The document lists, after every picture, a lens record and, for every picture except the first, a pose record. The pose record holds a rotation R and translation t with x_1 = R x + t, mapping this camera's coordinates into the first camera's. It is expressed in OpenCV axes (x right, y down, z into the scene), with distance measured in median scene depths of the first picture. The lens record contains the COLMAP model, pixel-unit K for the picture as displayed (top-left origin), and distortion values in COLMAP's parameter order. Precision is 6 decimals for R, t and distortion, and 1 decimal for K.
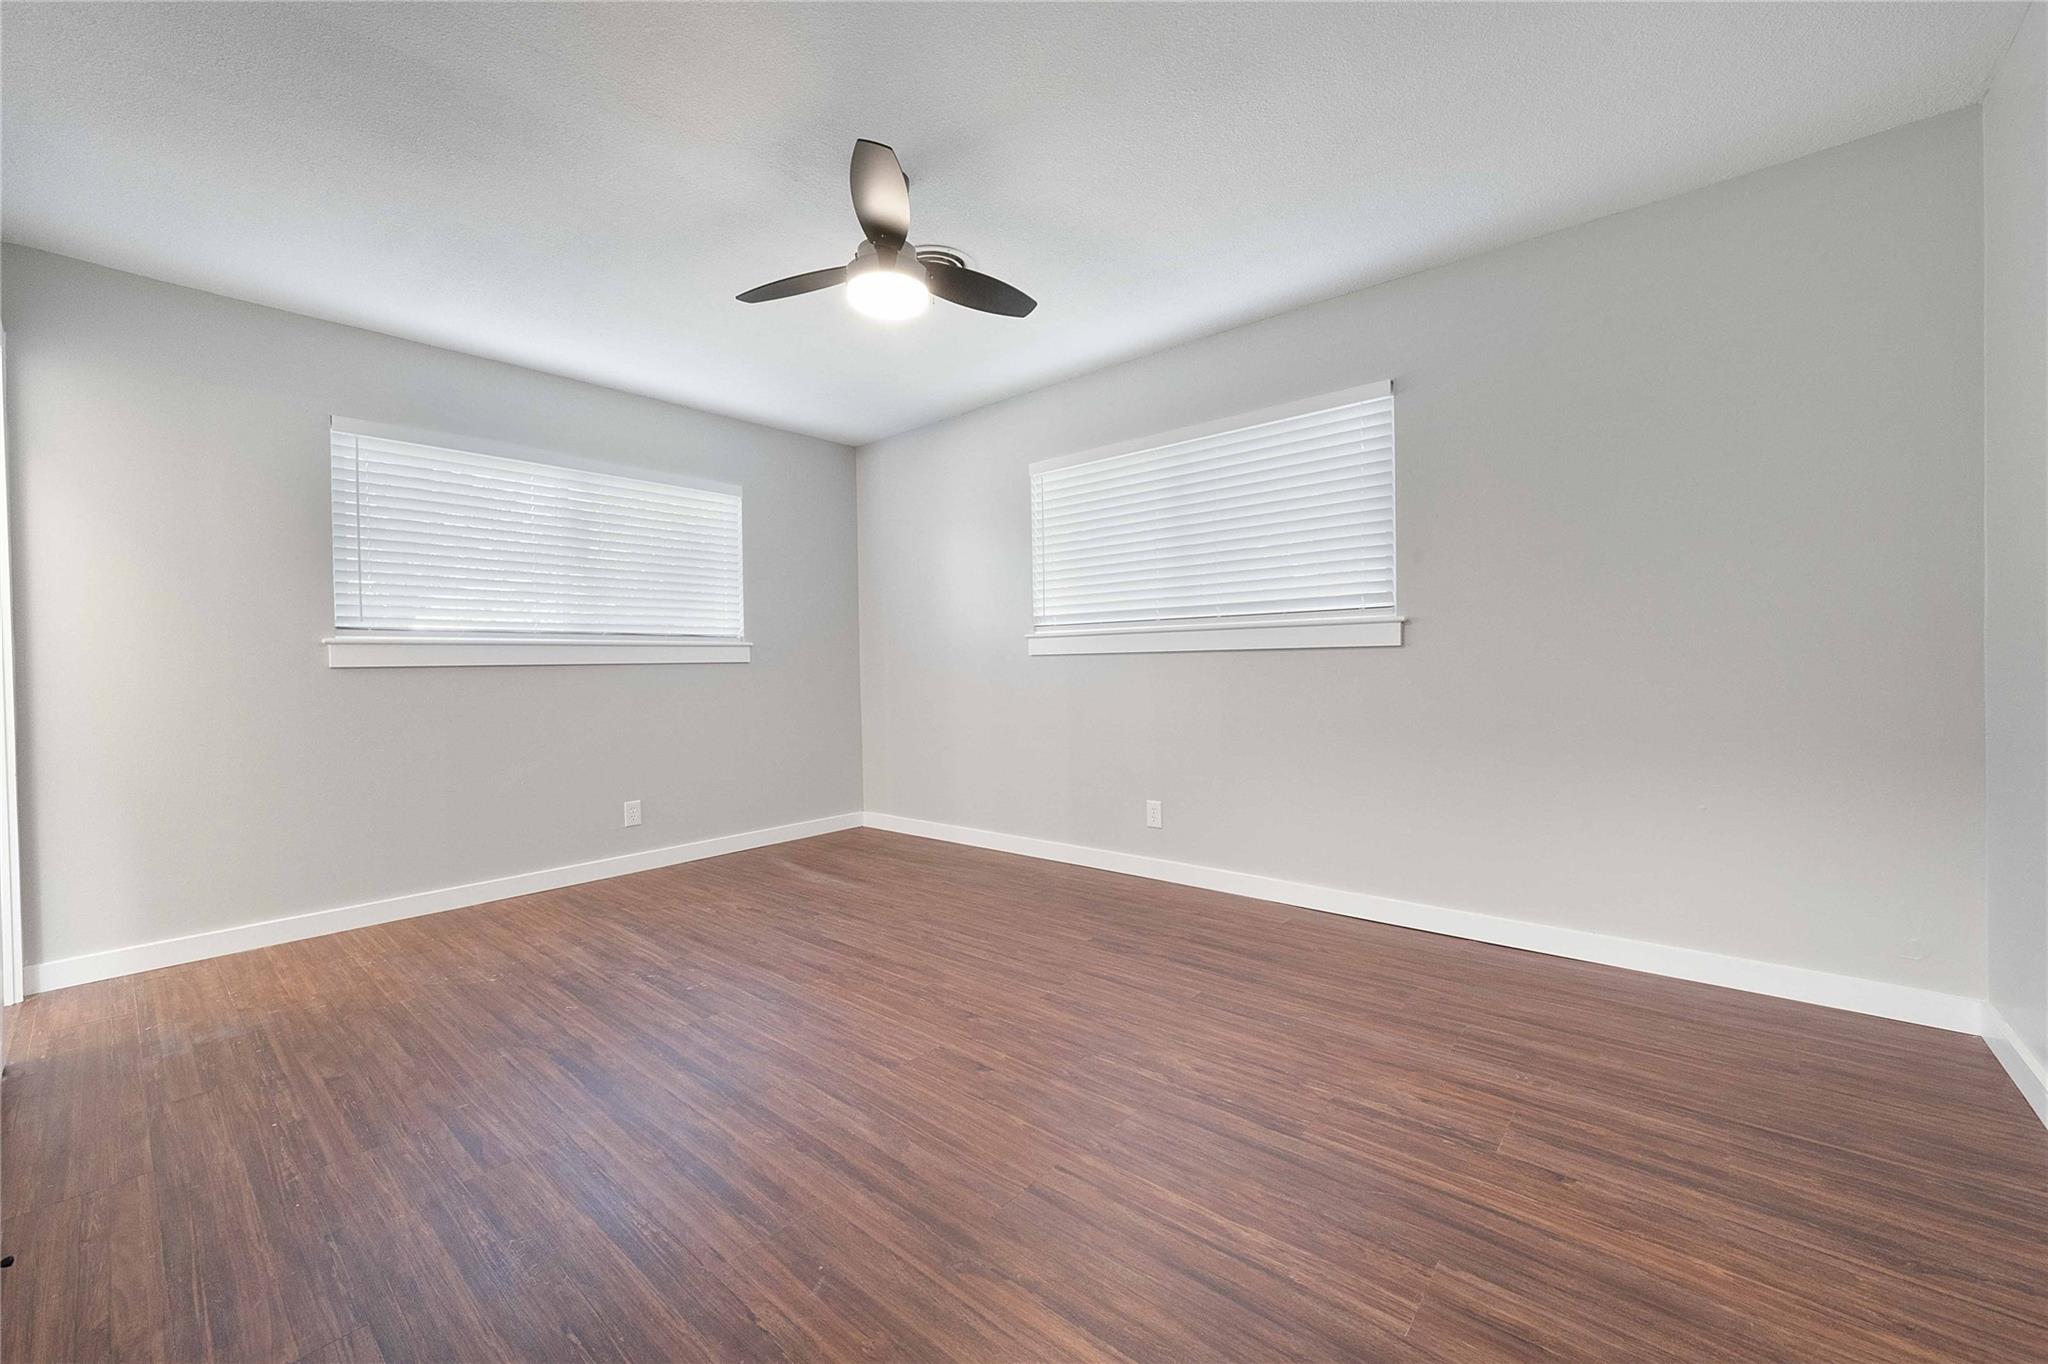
lens RADIAL K [[814.9, 0, 1010.9], [0, 814.9, 678.4], [0, 0, 1]] dist [-0.000498, -0.000155]
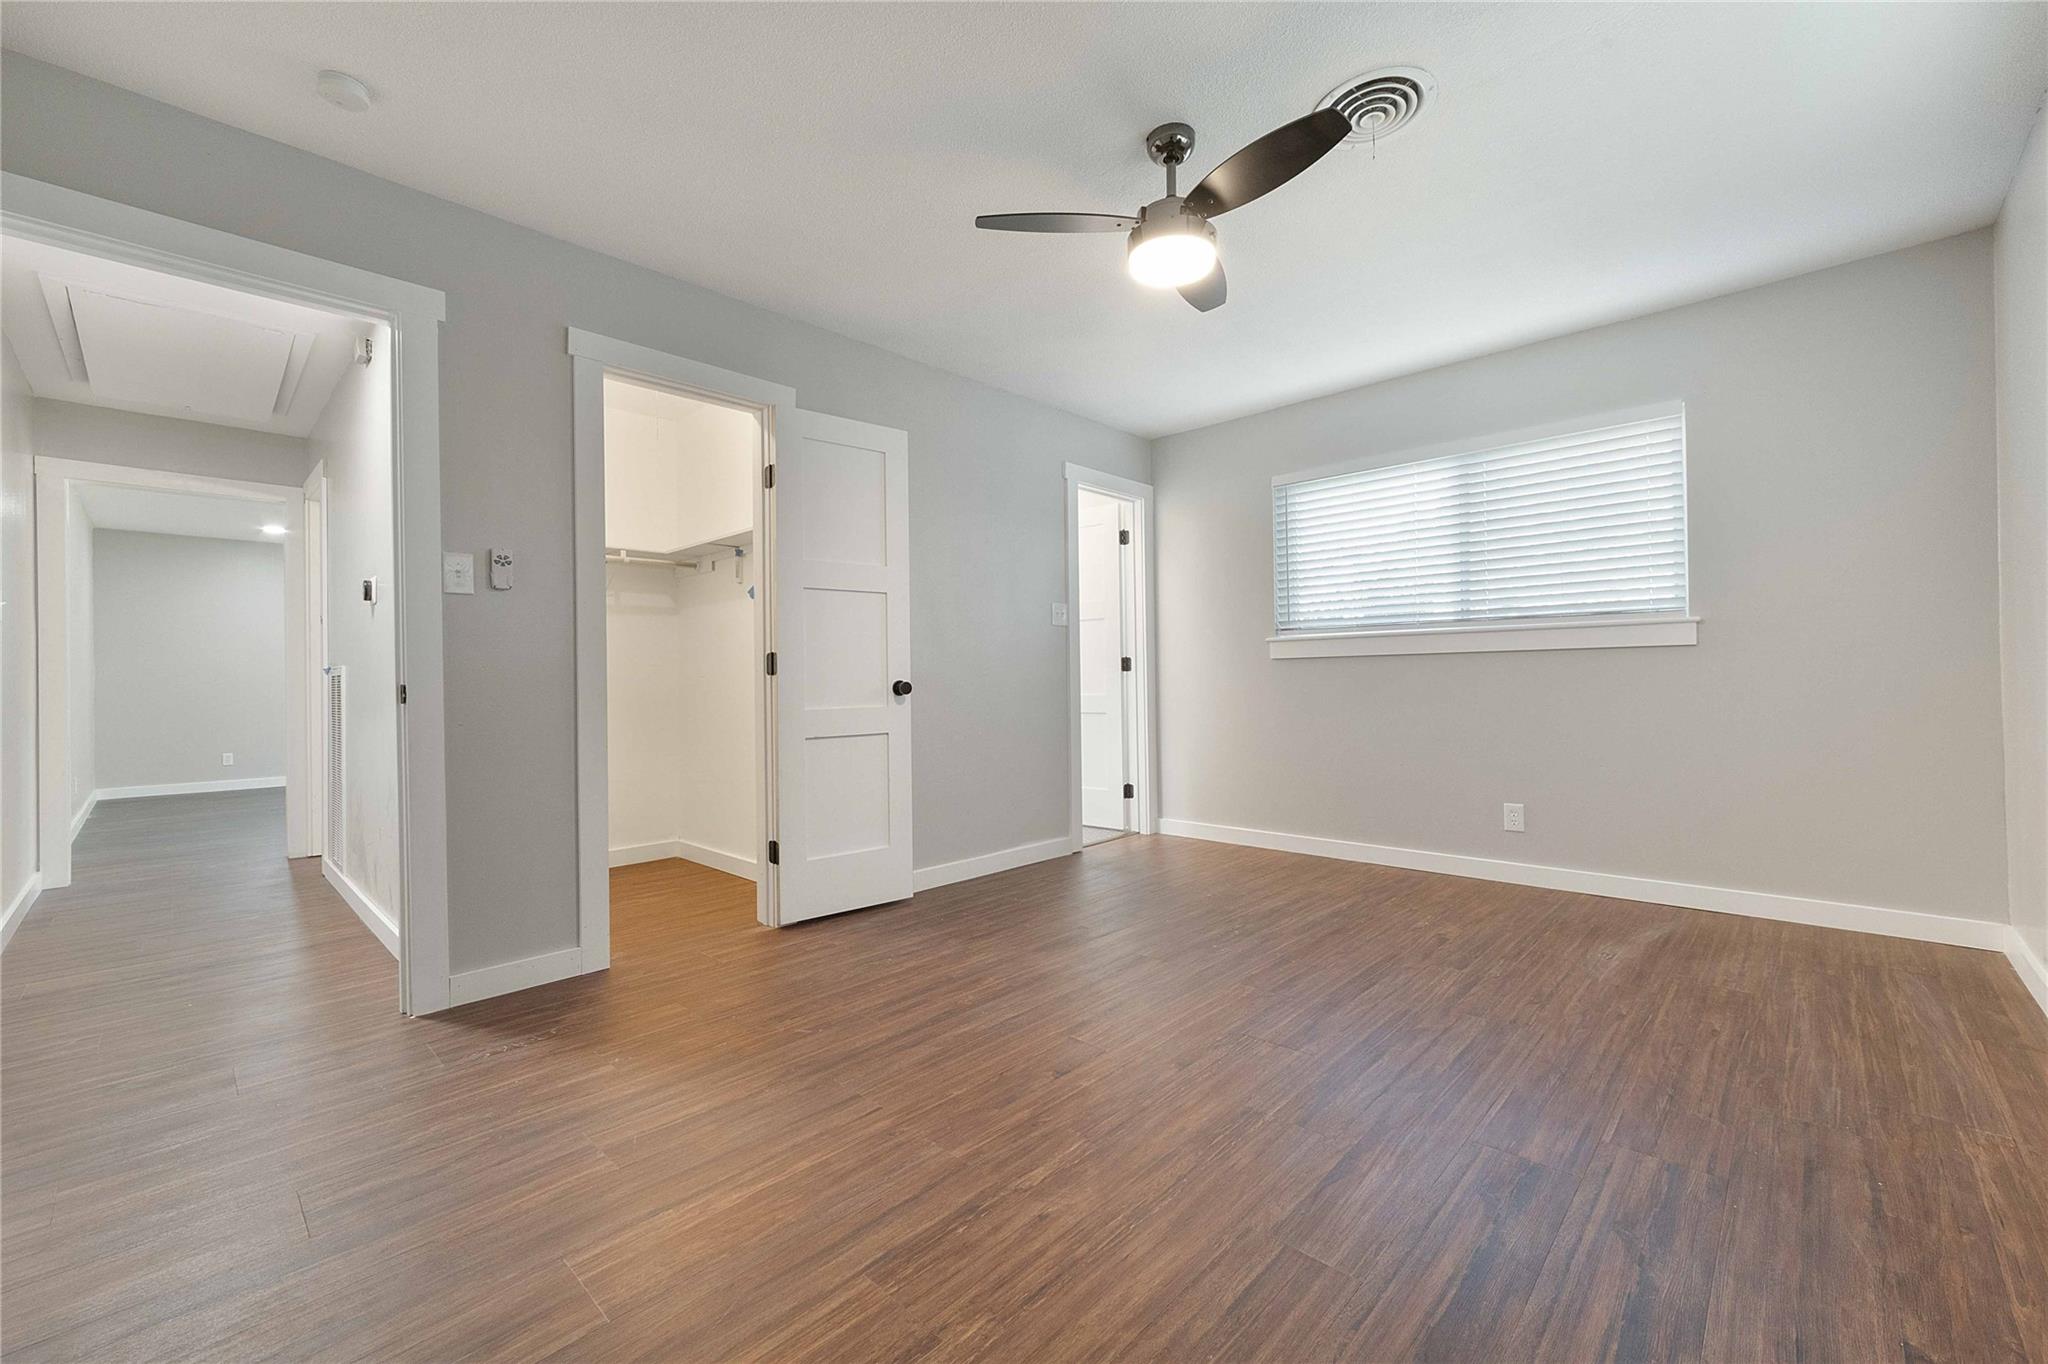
lens RADIAL K [[814.9, 0, 1010.9], [0, 814.9, 678.4], [0, 0, 1]] dist [-0.000498, -0.000155]
pose [[-0.053870, 0.016228, -0.998416, 0.645014], [0.000265, 0.999868, 0.016237, -0.003379], [0.998548, 0.000610, -0.053867, 0.694122]]
